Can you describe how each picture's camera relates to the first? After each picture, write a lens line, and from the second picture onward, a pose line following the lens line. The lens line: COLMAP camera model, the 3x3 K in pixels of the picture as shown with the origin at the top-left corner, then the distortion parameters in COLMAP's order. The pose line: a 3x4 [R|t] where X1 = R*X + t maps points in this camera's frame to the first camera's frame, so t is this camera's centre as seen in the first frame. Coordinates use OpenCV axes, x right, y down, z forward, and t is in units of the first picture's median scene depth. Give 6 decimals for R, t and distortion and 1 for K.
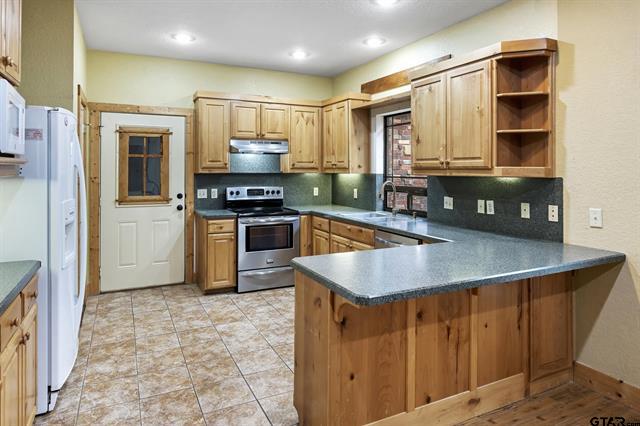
lens RADIAL K [[400.6, 0, 320.4], [0, 400.6, 170.0], [0, 0, 1]] dist [-0.002174, -0.000263]
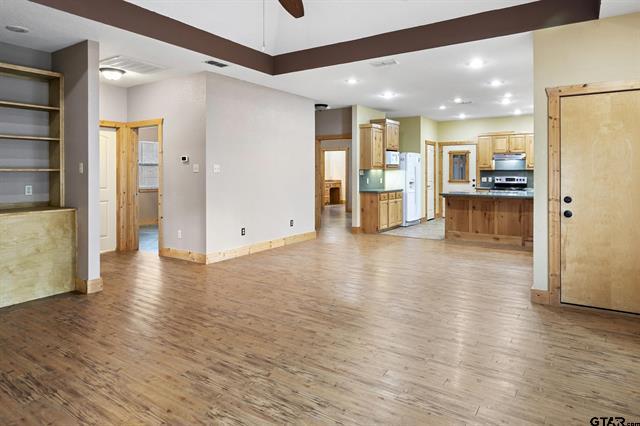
lens RADIAL K [[400.6, 0, 320.4], [0, 400.6, 170.0], [0, 0, 1]] dist [-0.002174, -0.000263]
pose [[0.497629, -0.007373, -0.867359, 1.245154], [0.001662, 0.999970, -0.007547, 0.024916], [0.867389, 0.002314, 0.497626, -0.918188]]
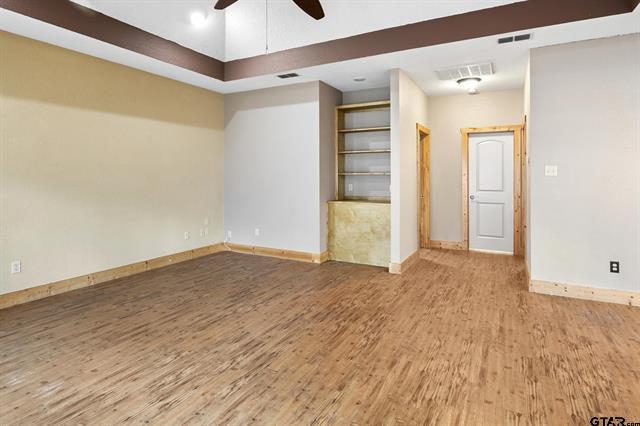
lens RADIAL K [[345.4, 0, 320.7], [0, 345.4, 176.4], [0, 0, 1]] dist [-0.002074, -0.000233]
pose [[-0.819067, -0.005792, -0.573668, 0.901435], [-0.005435, 0.999983, -0.002336, 0.026995], [0.573672, 0.001204, -0.819085, -0.204963]]
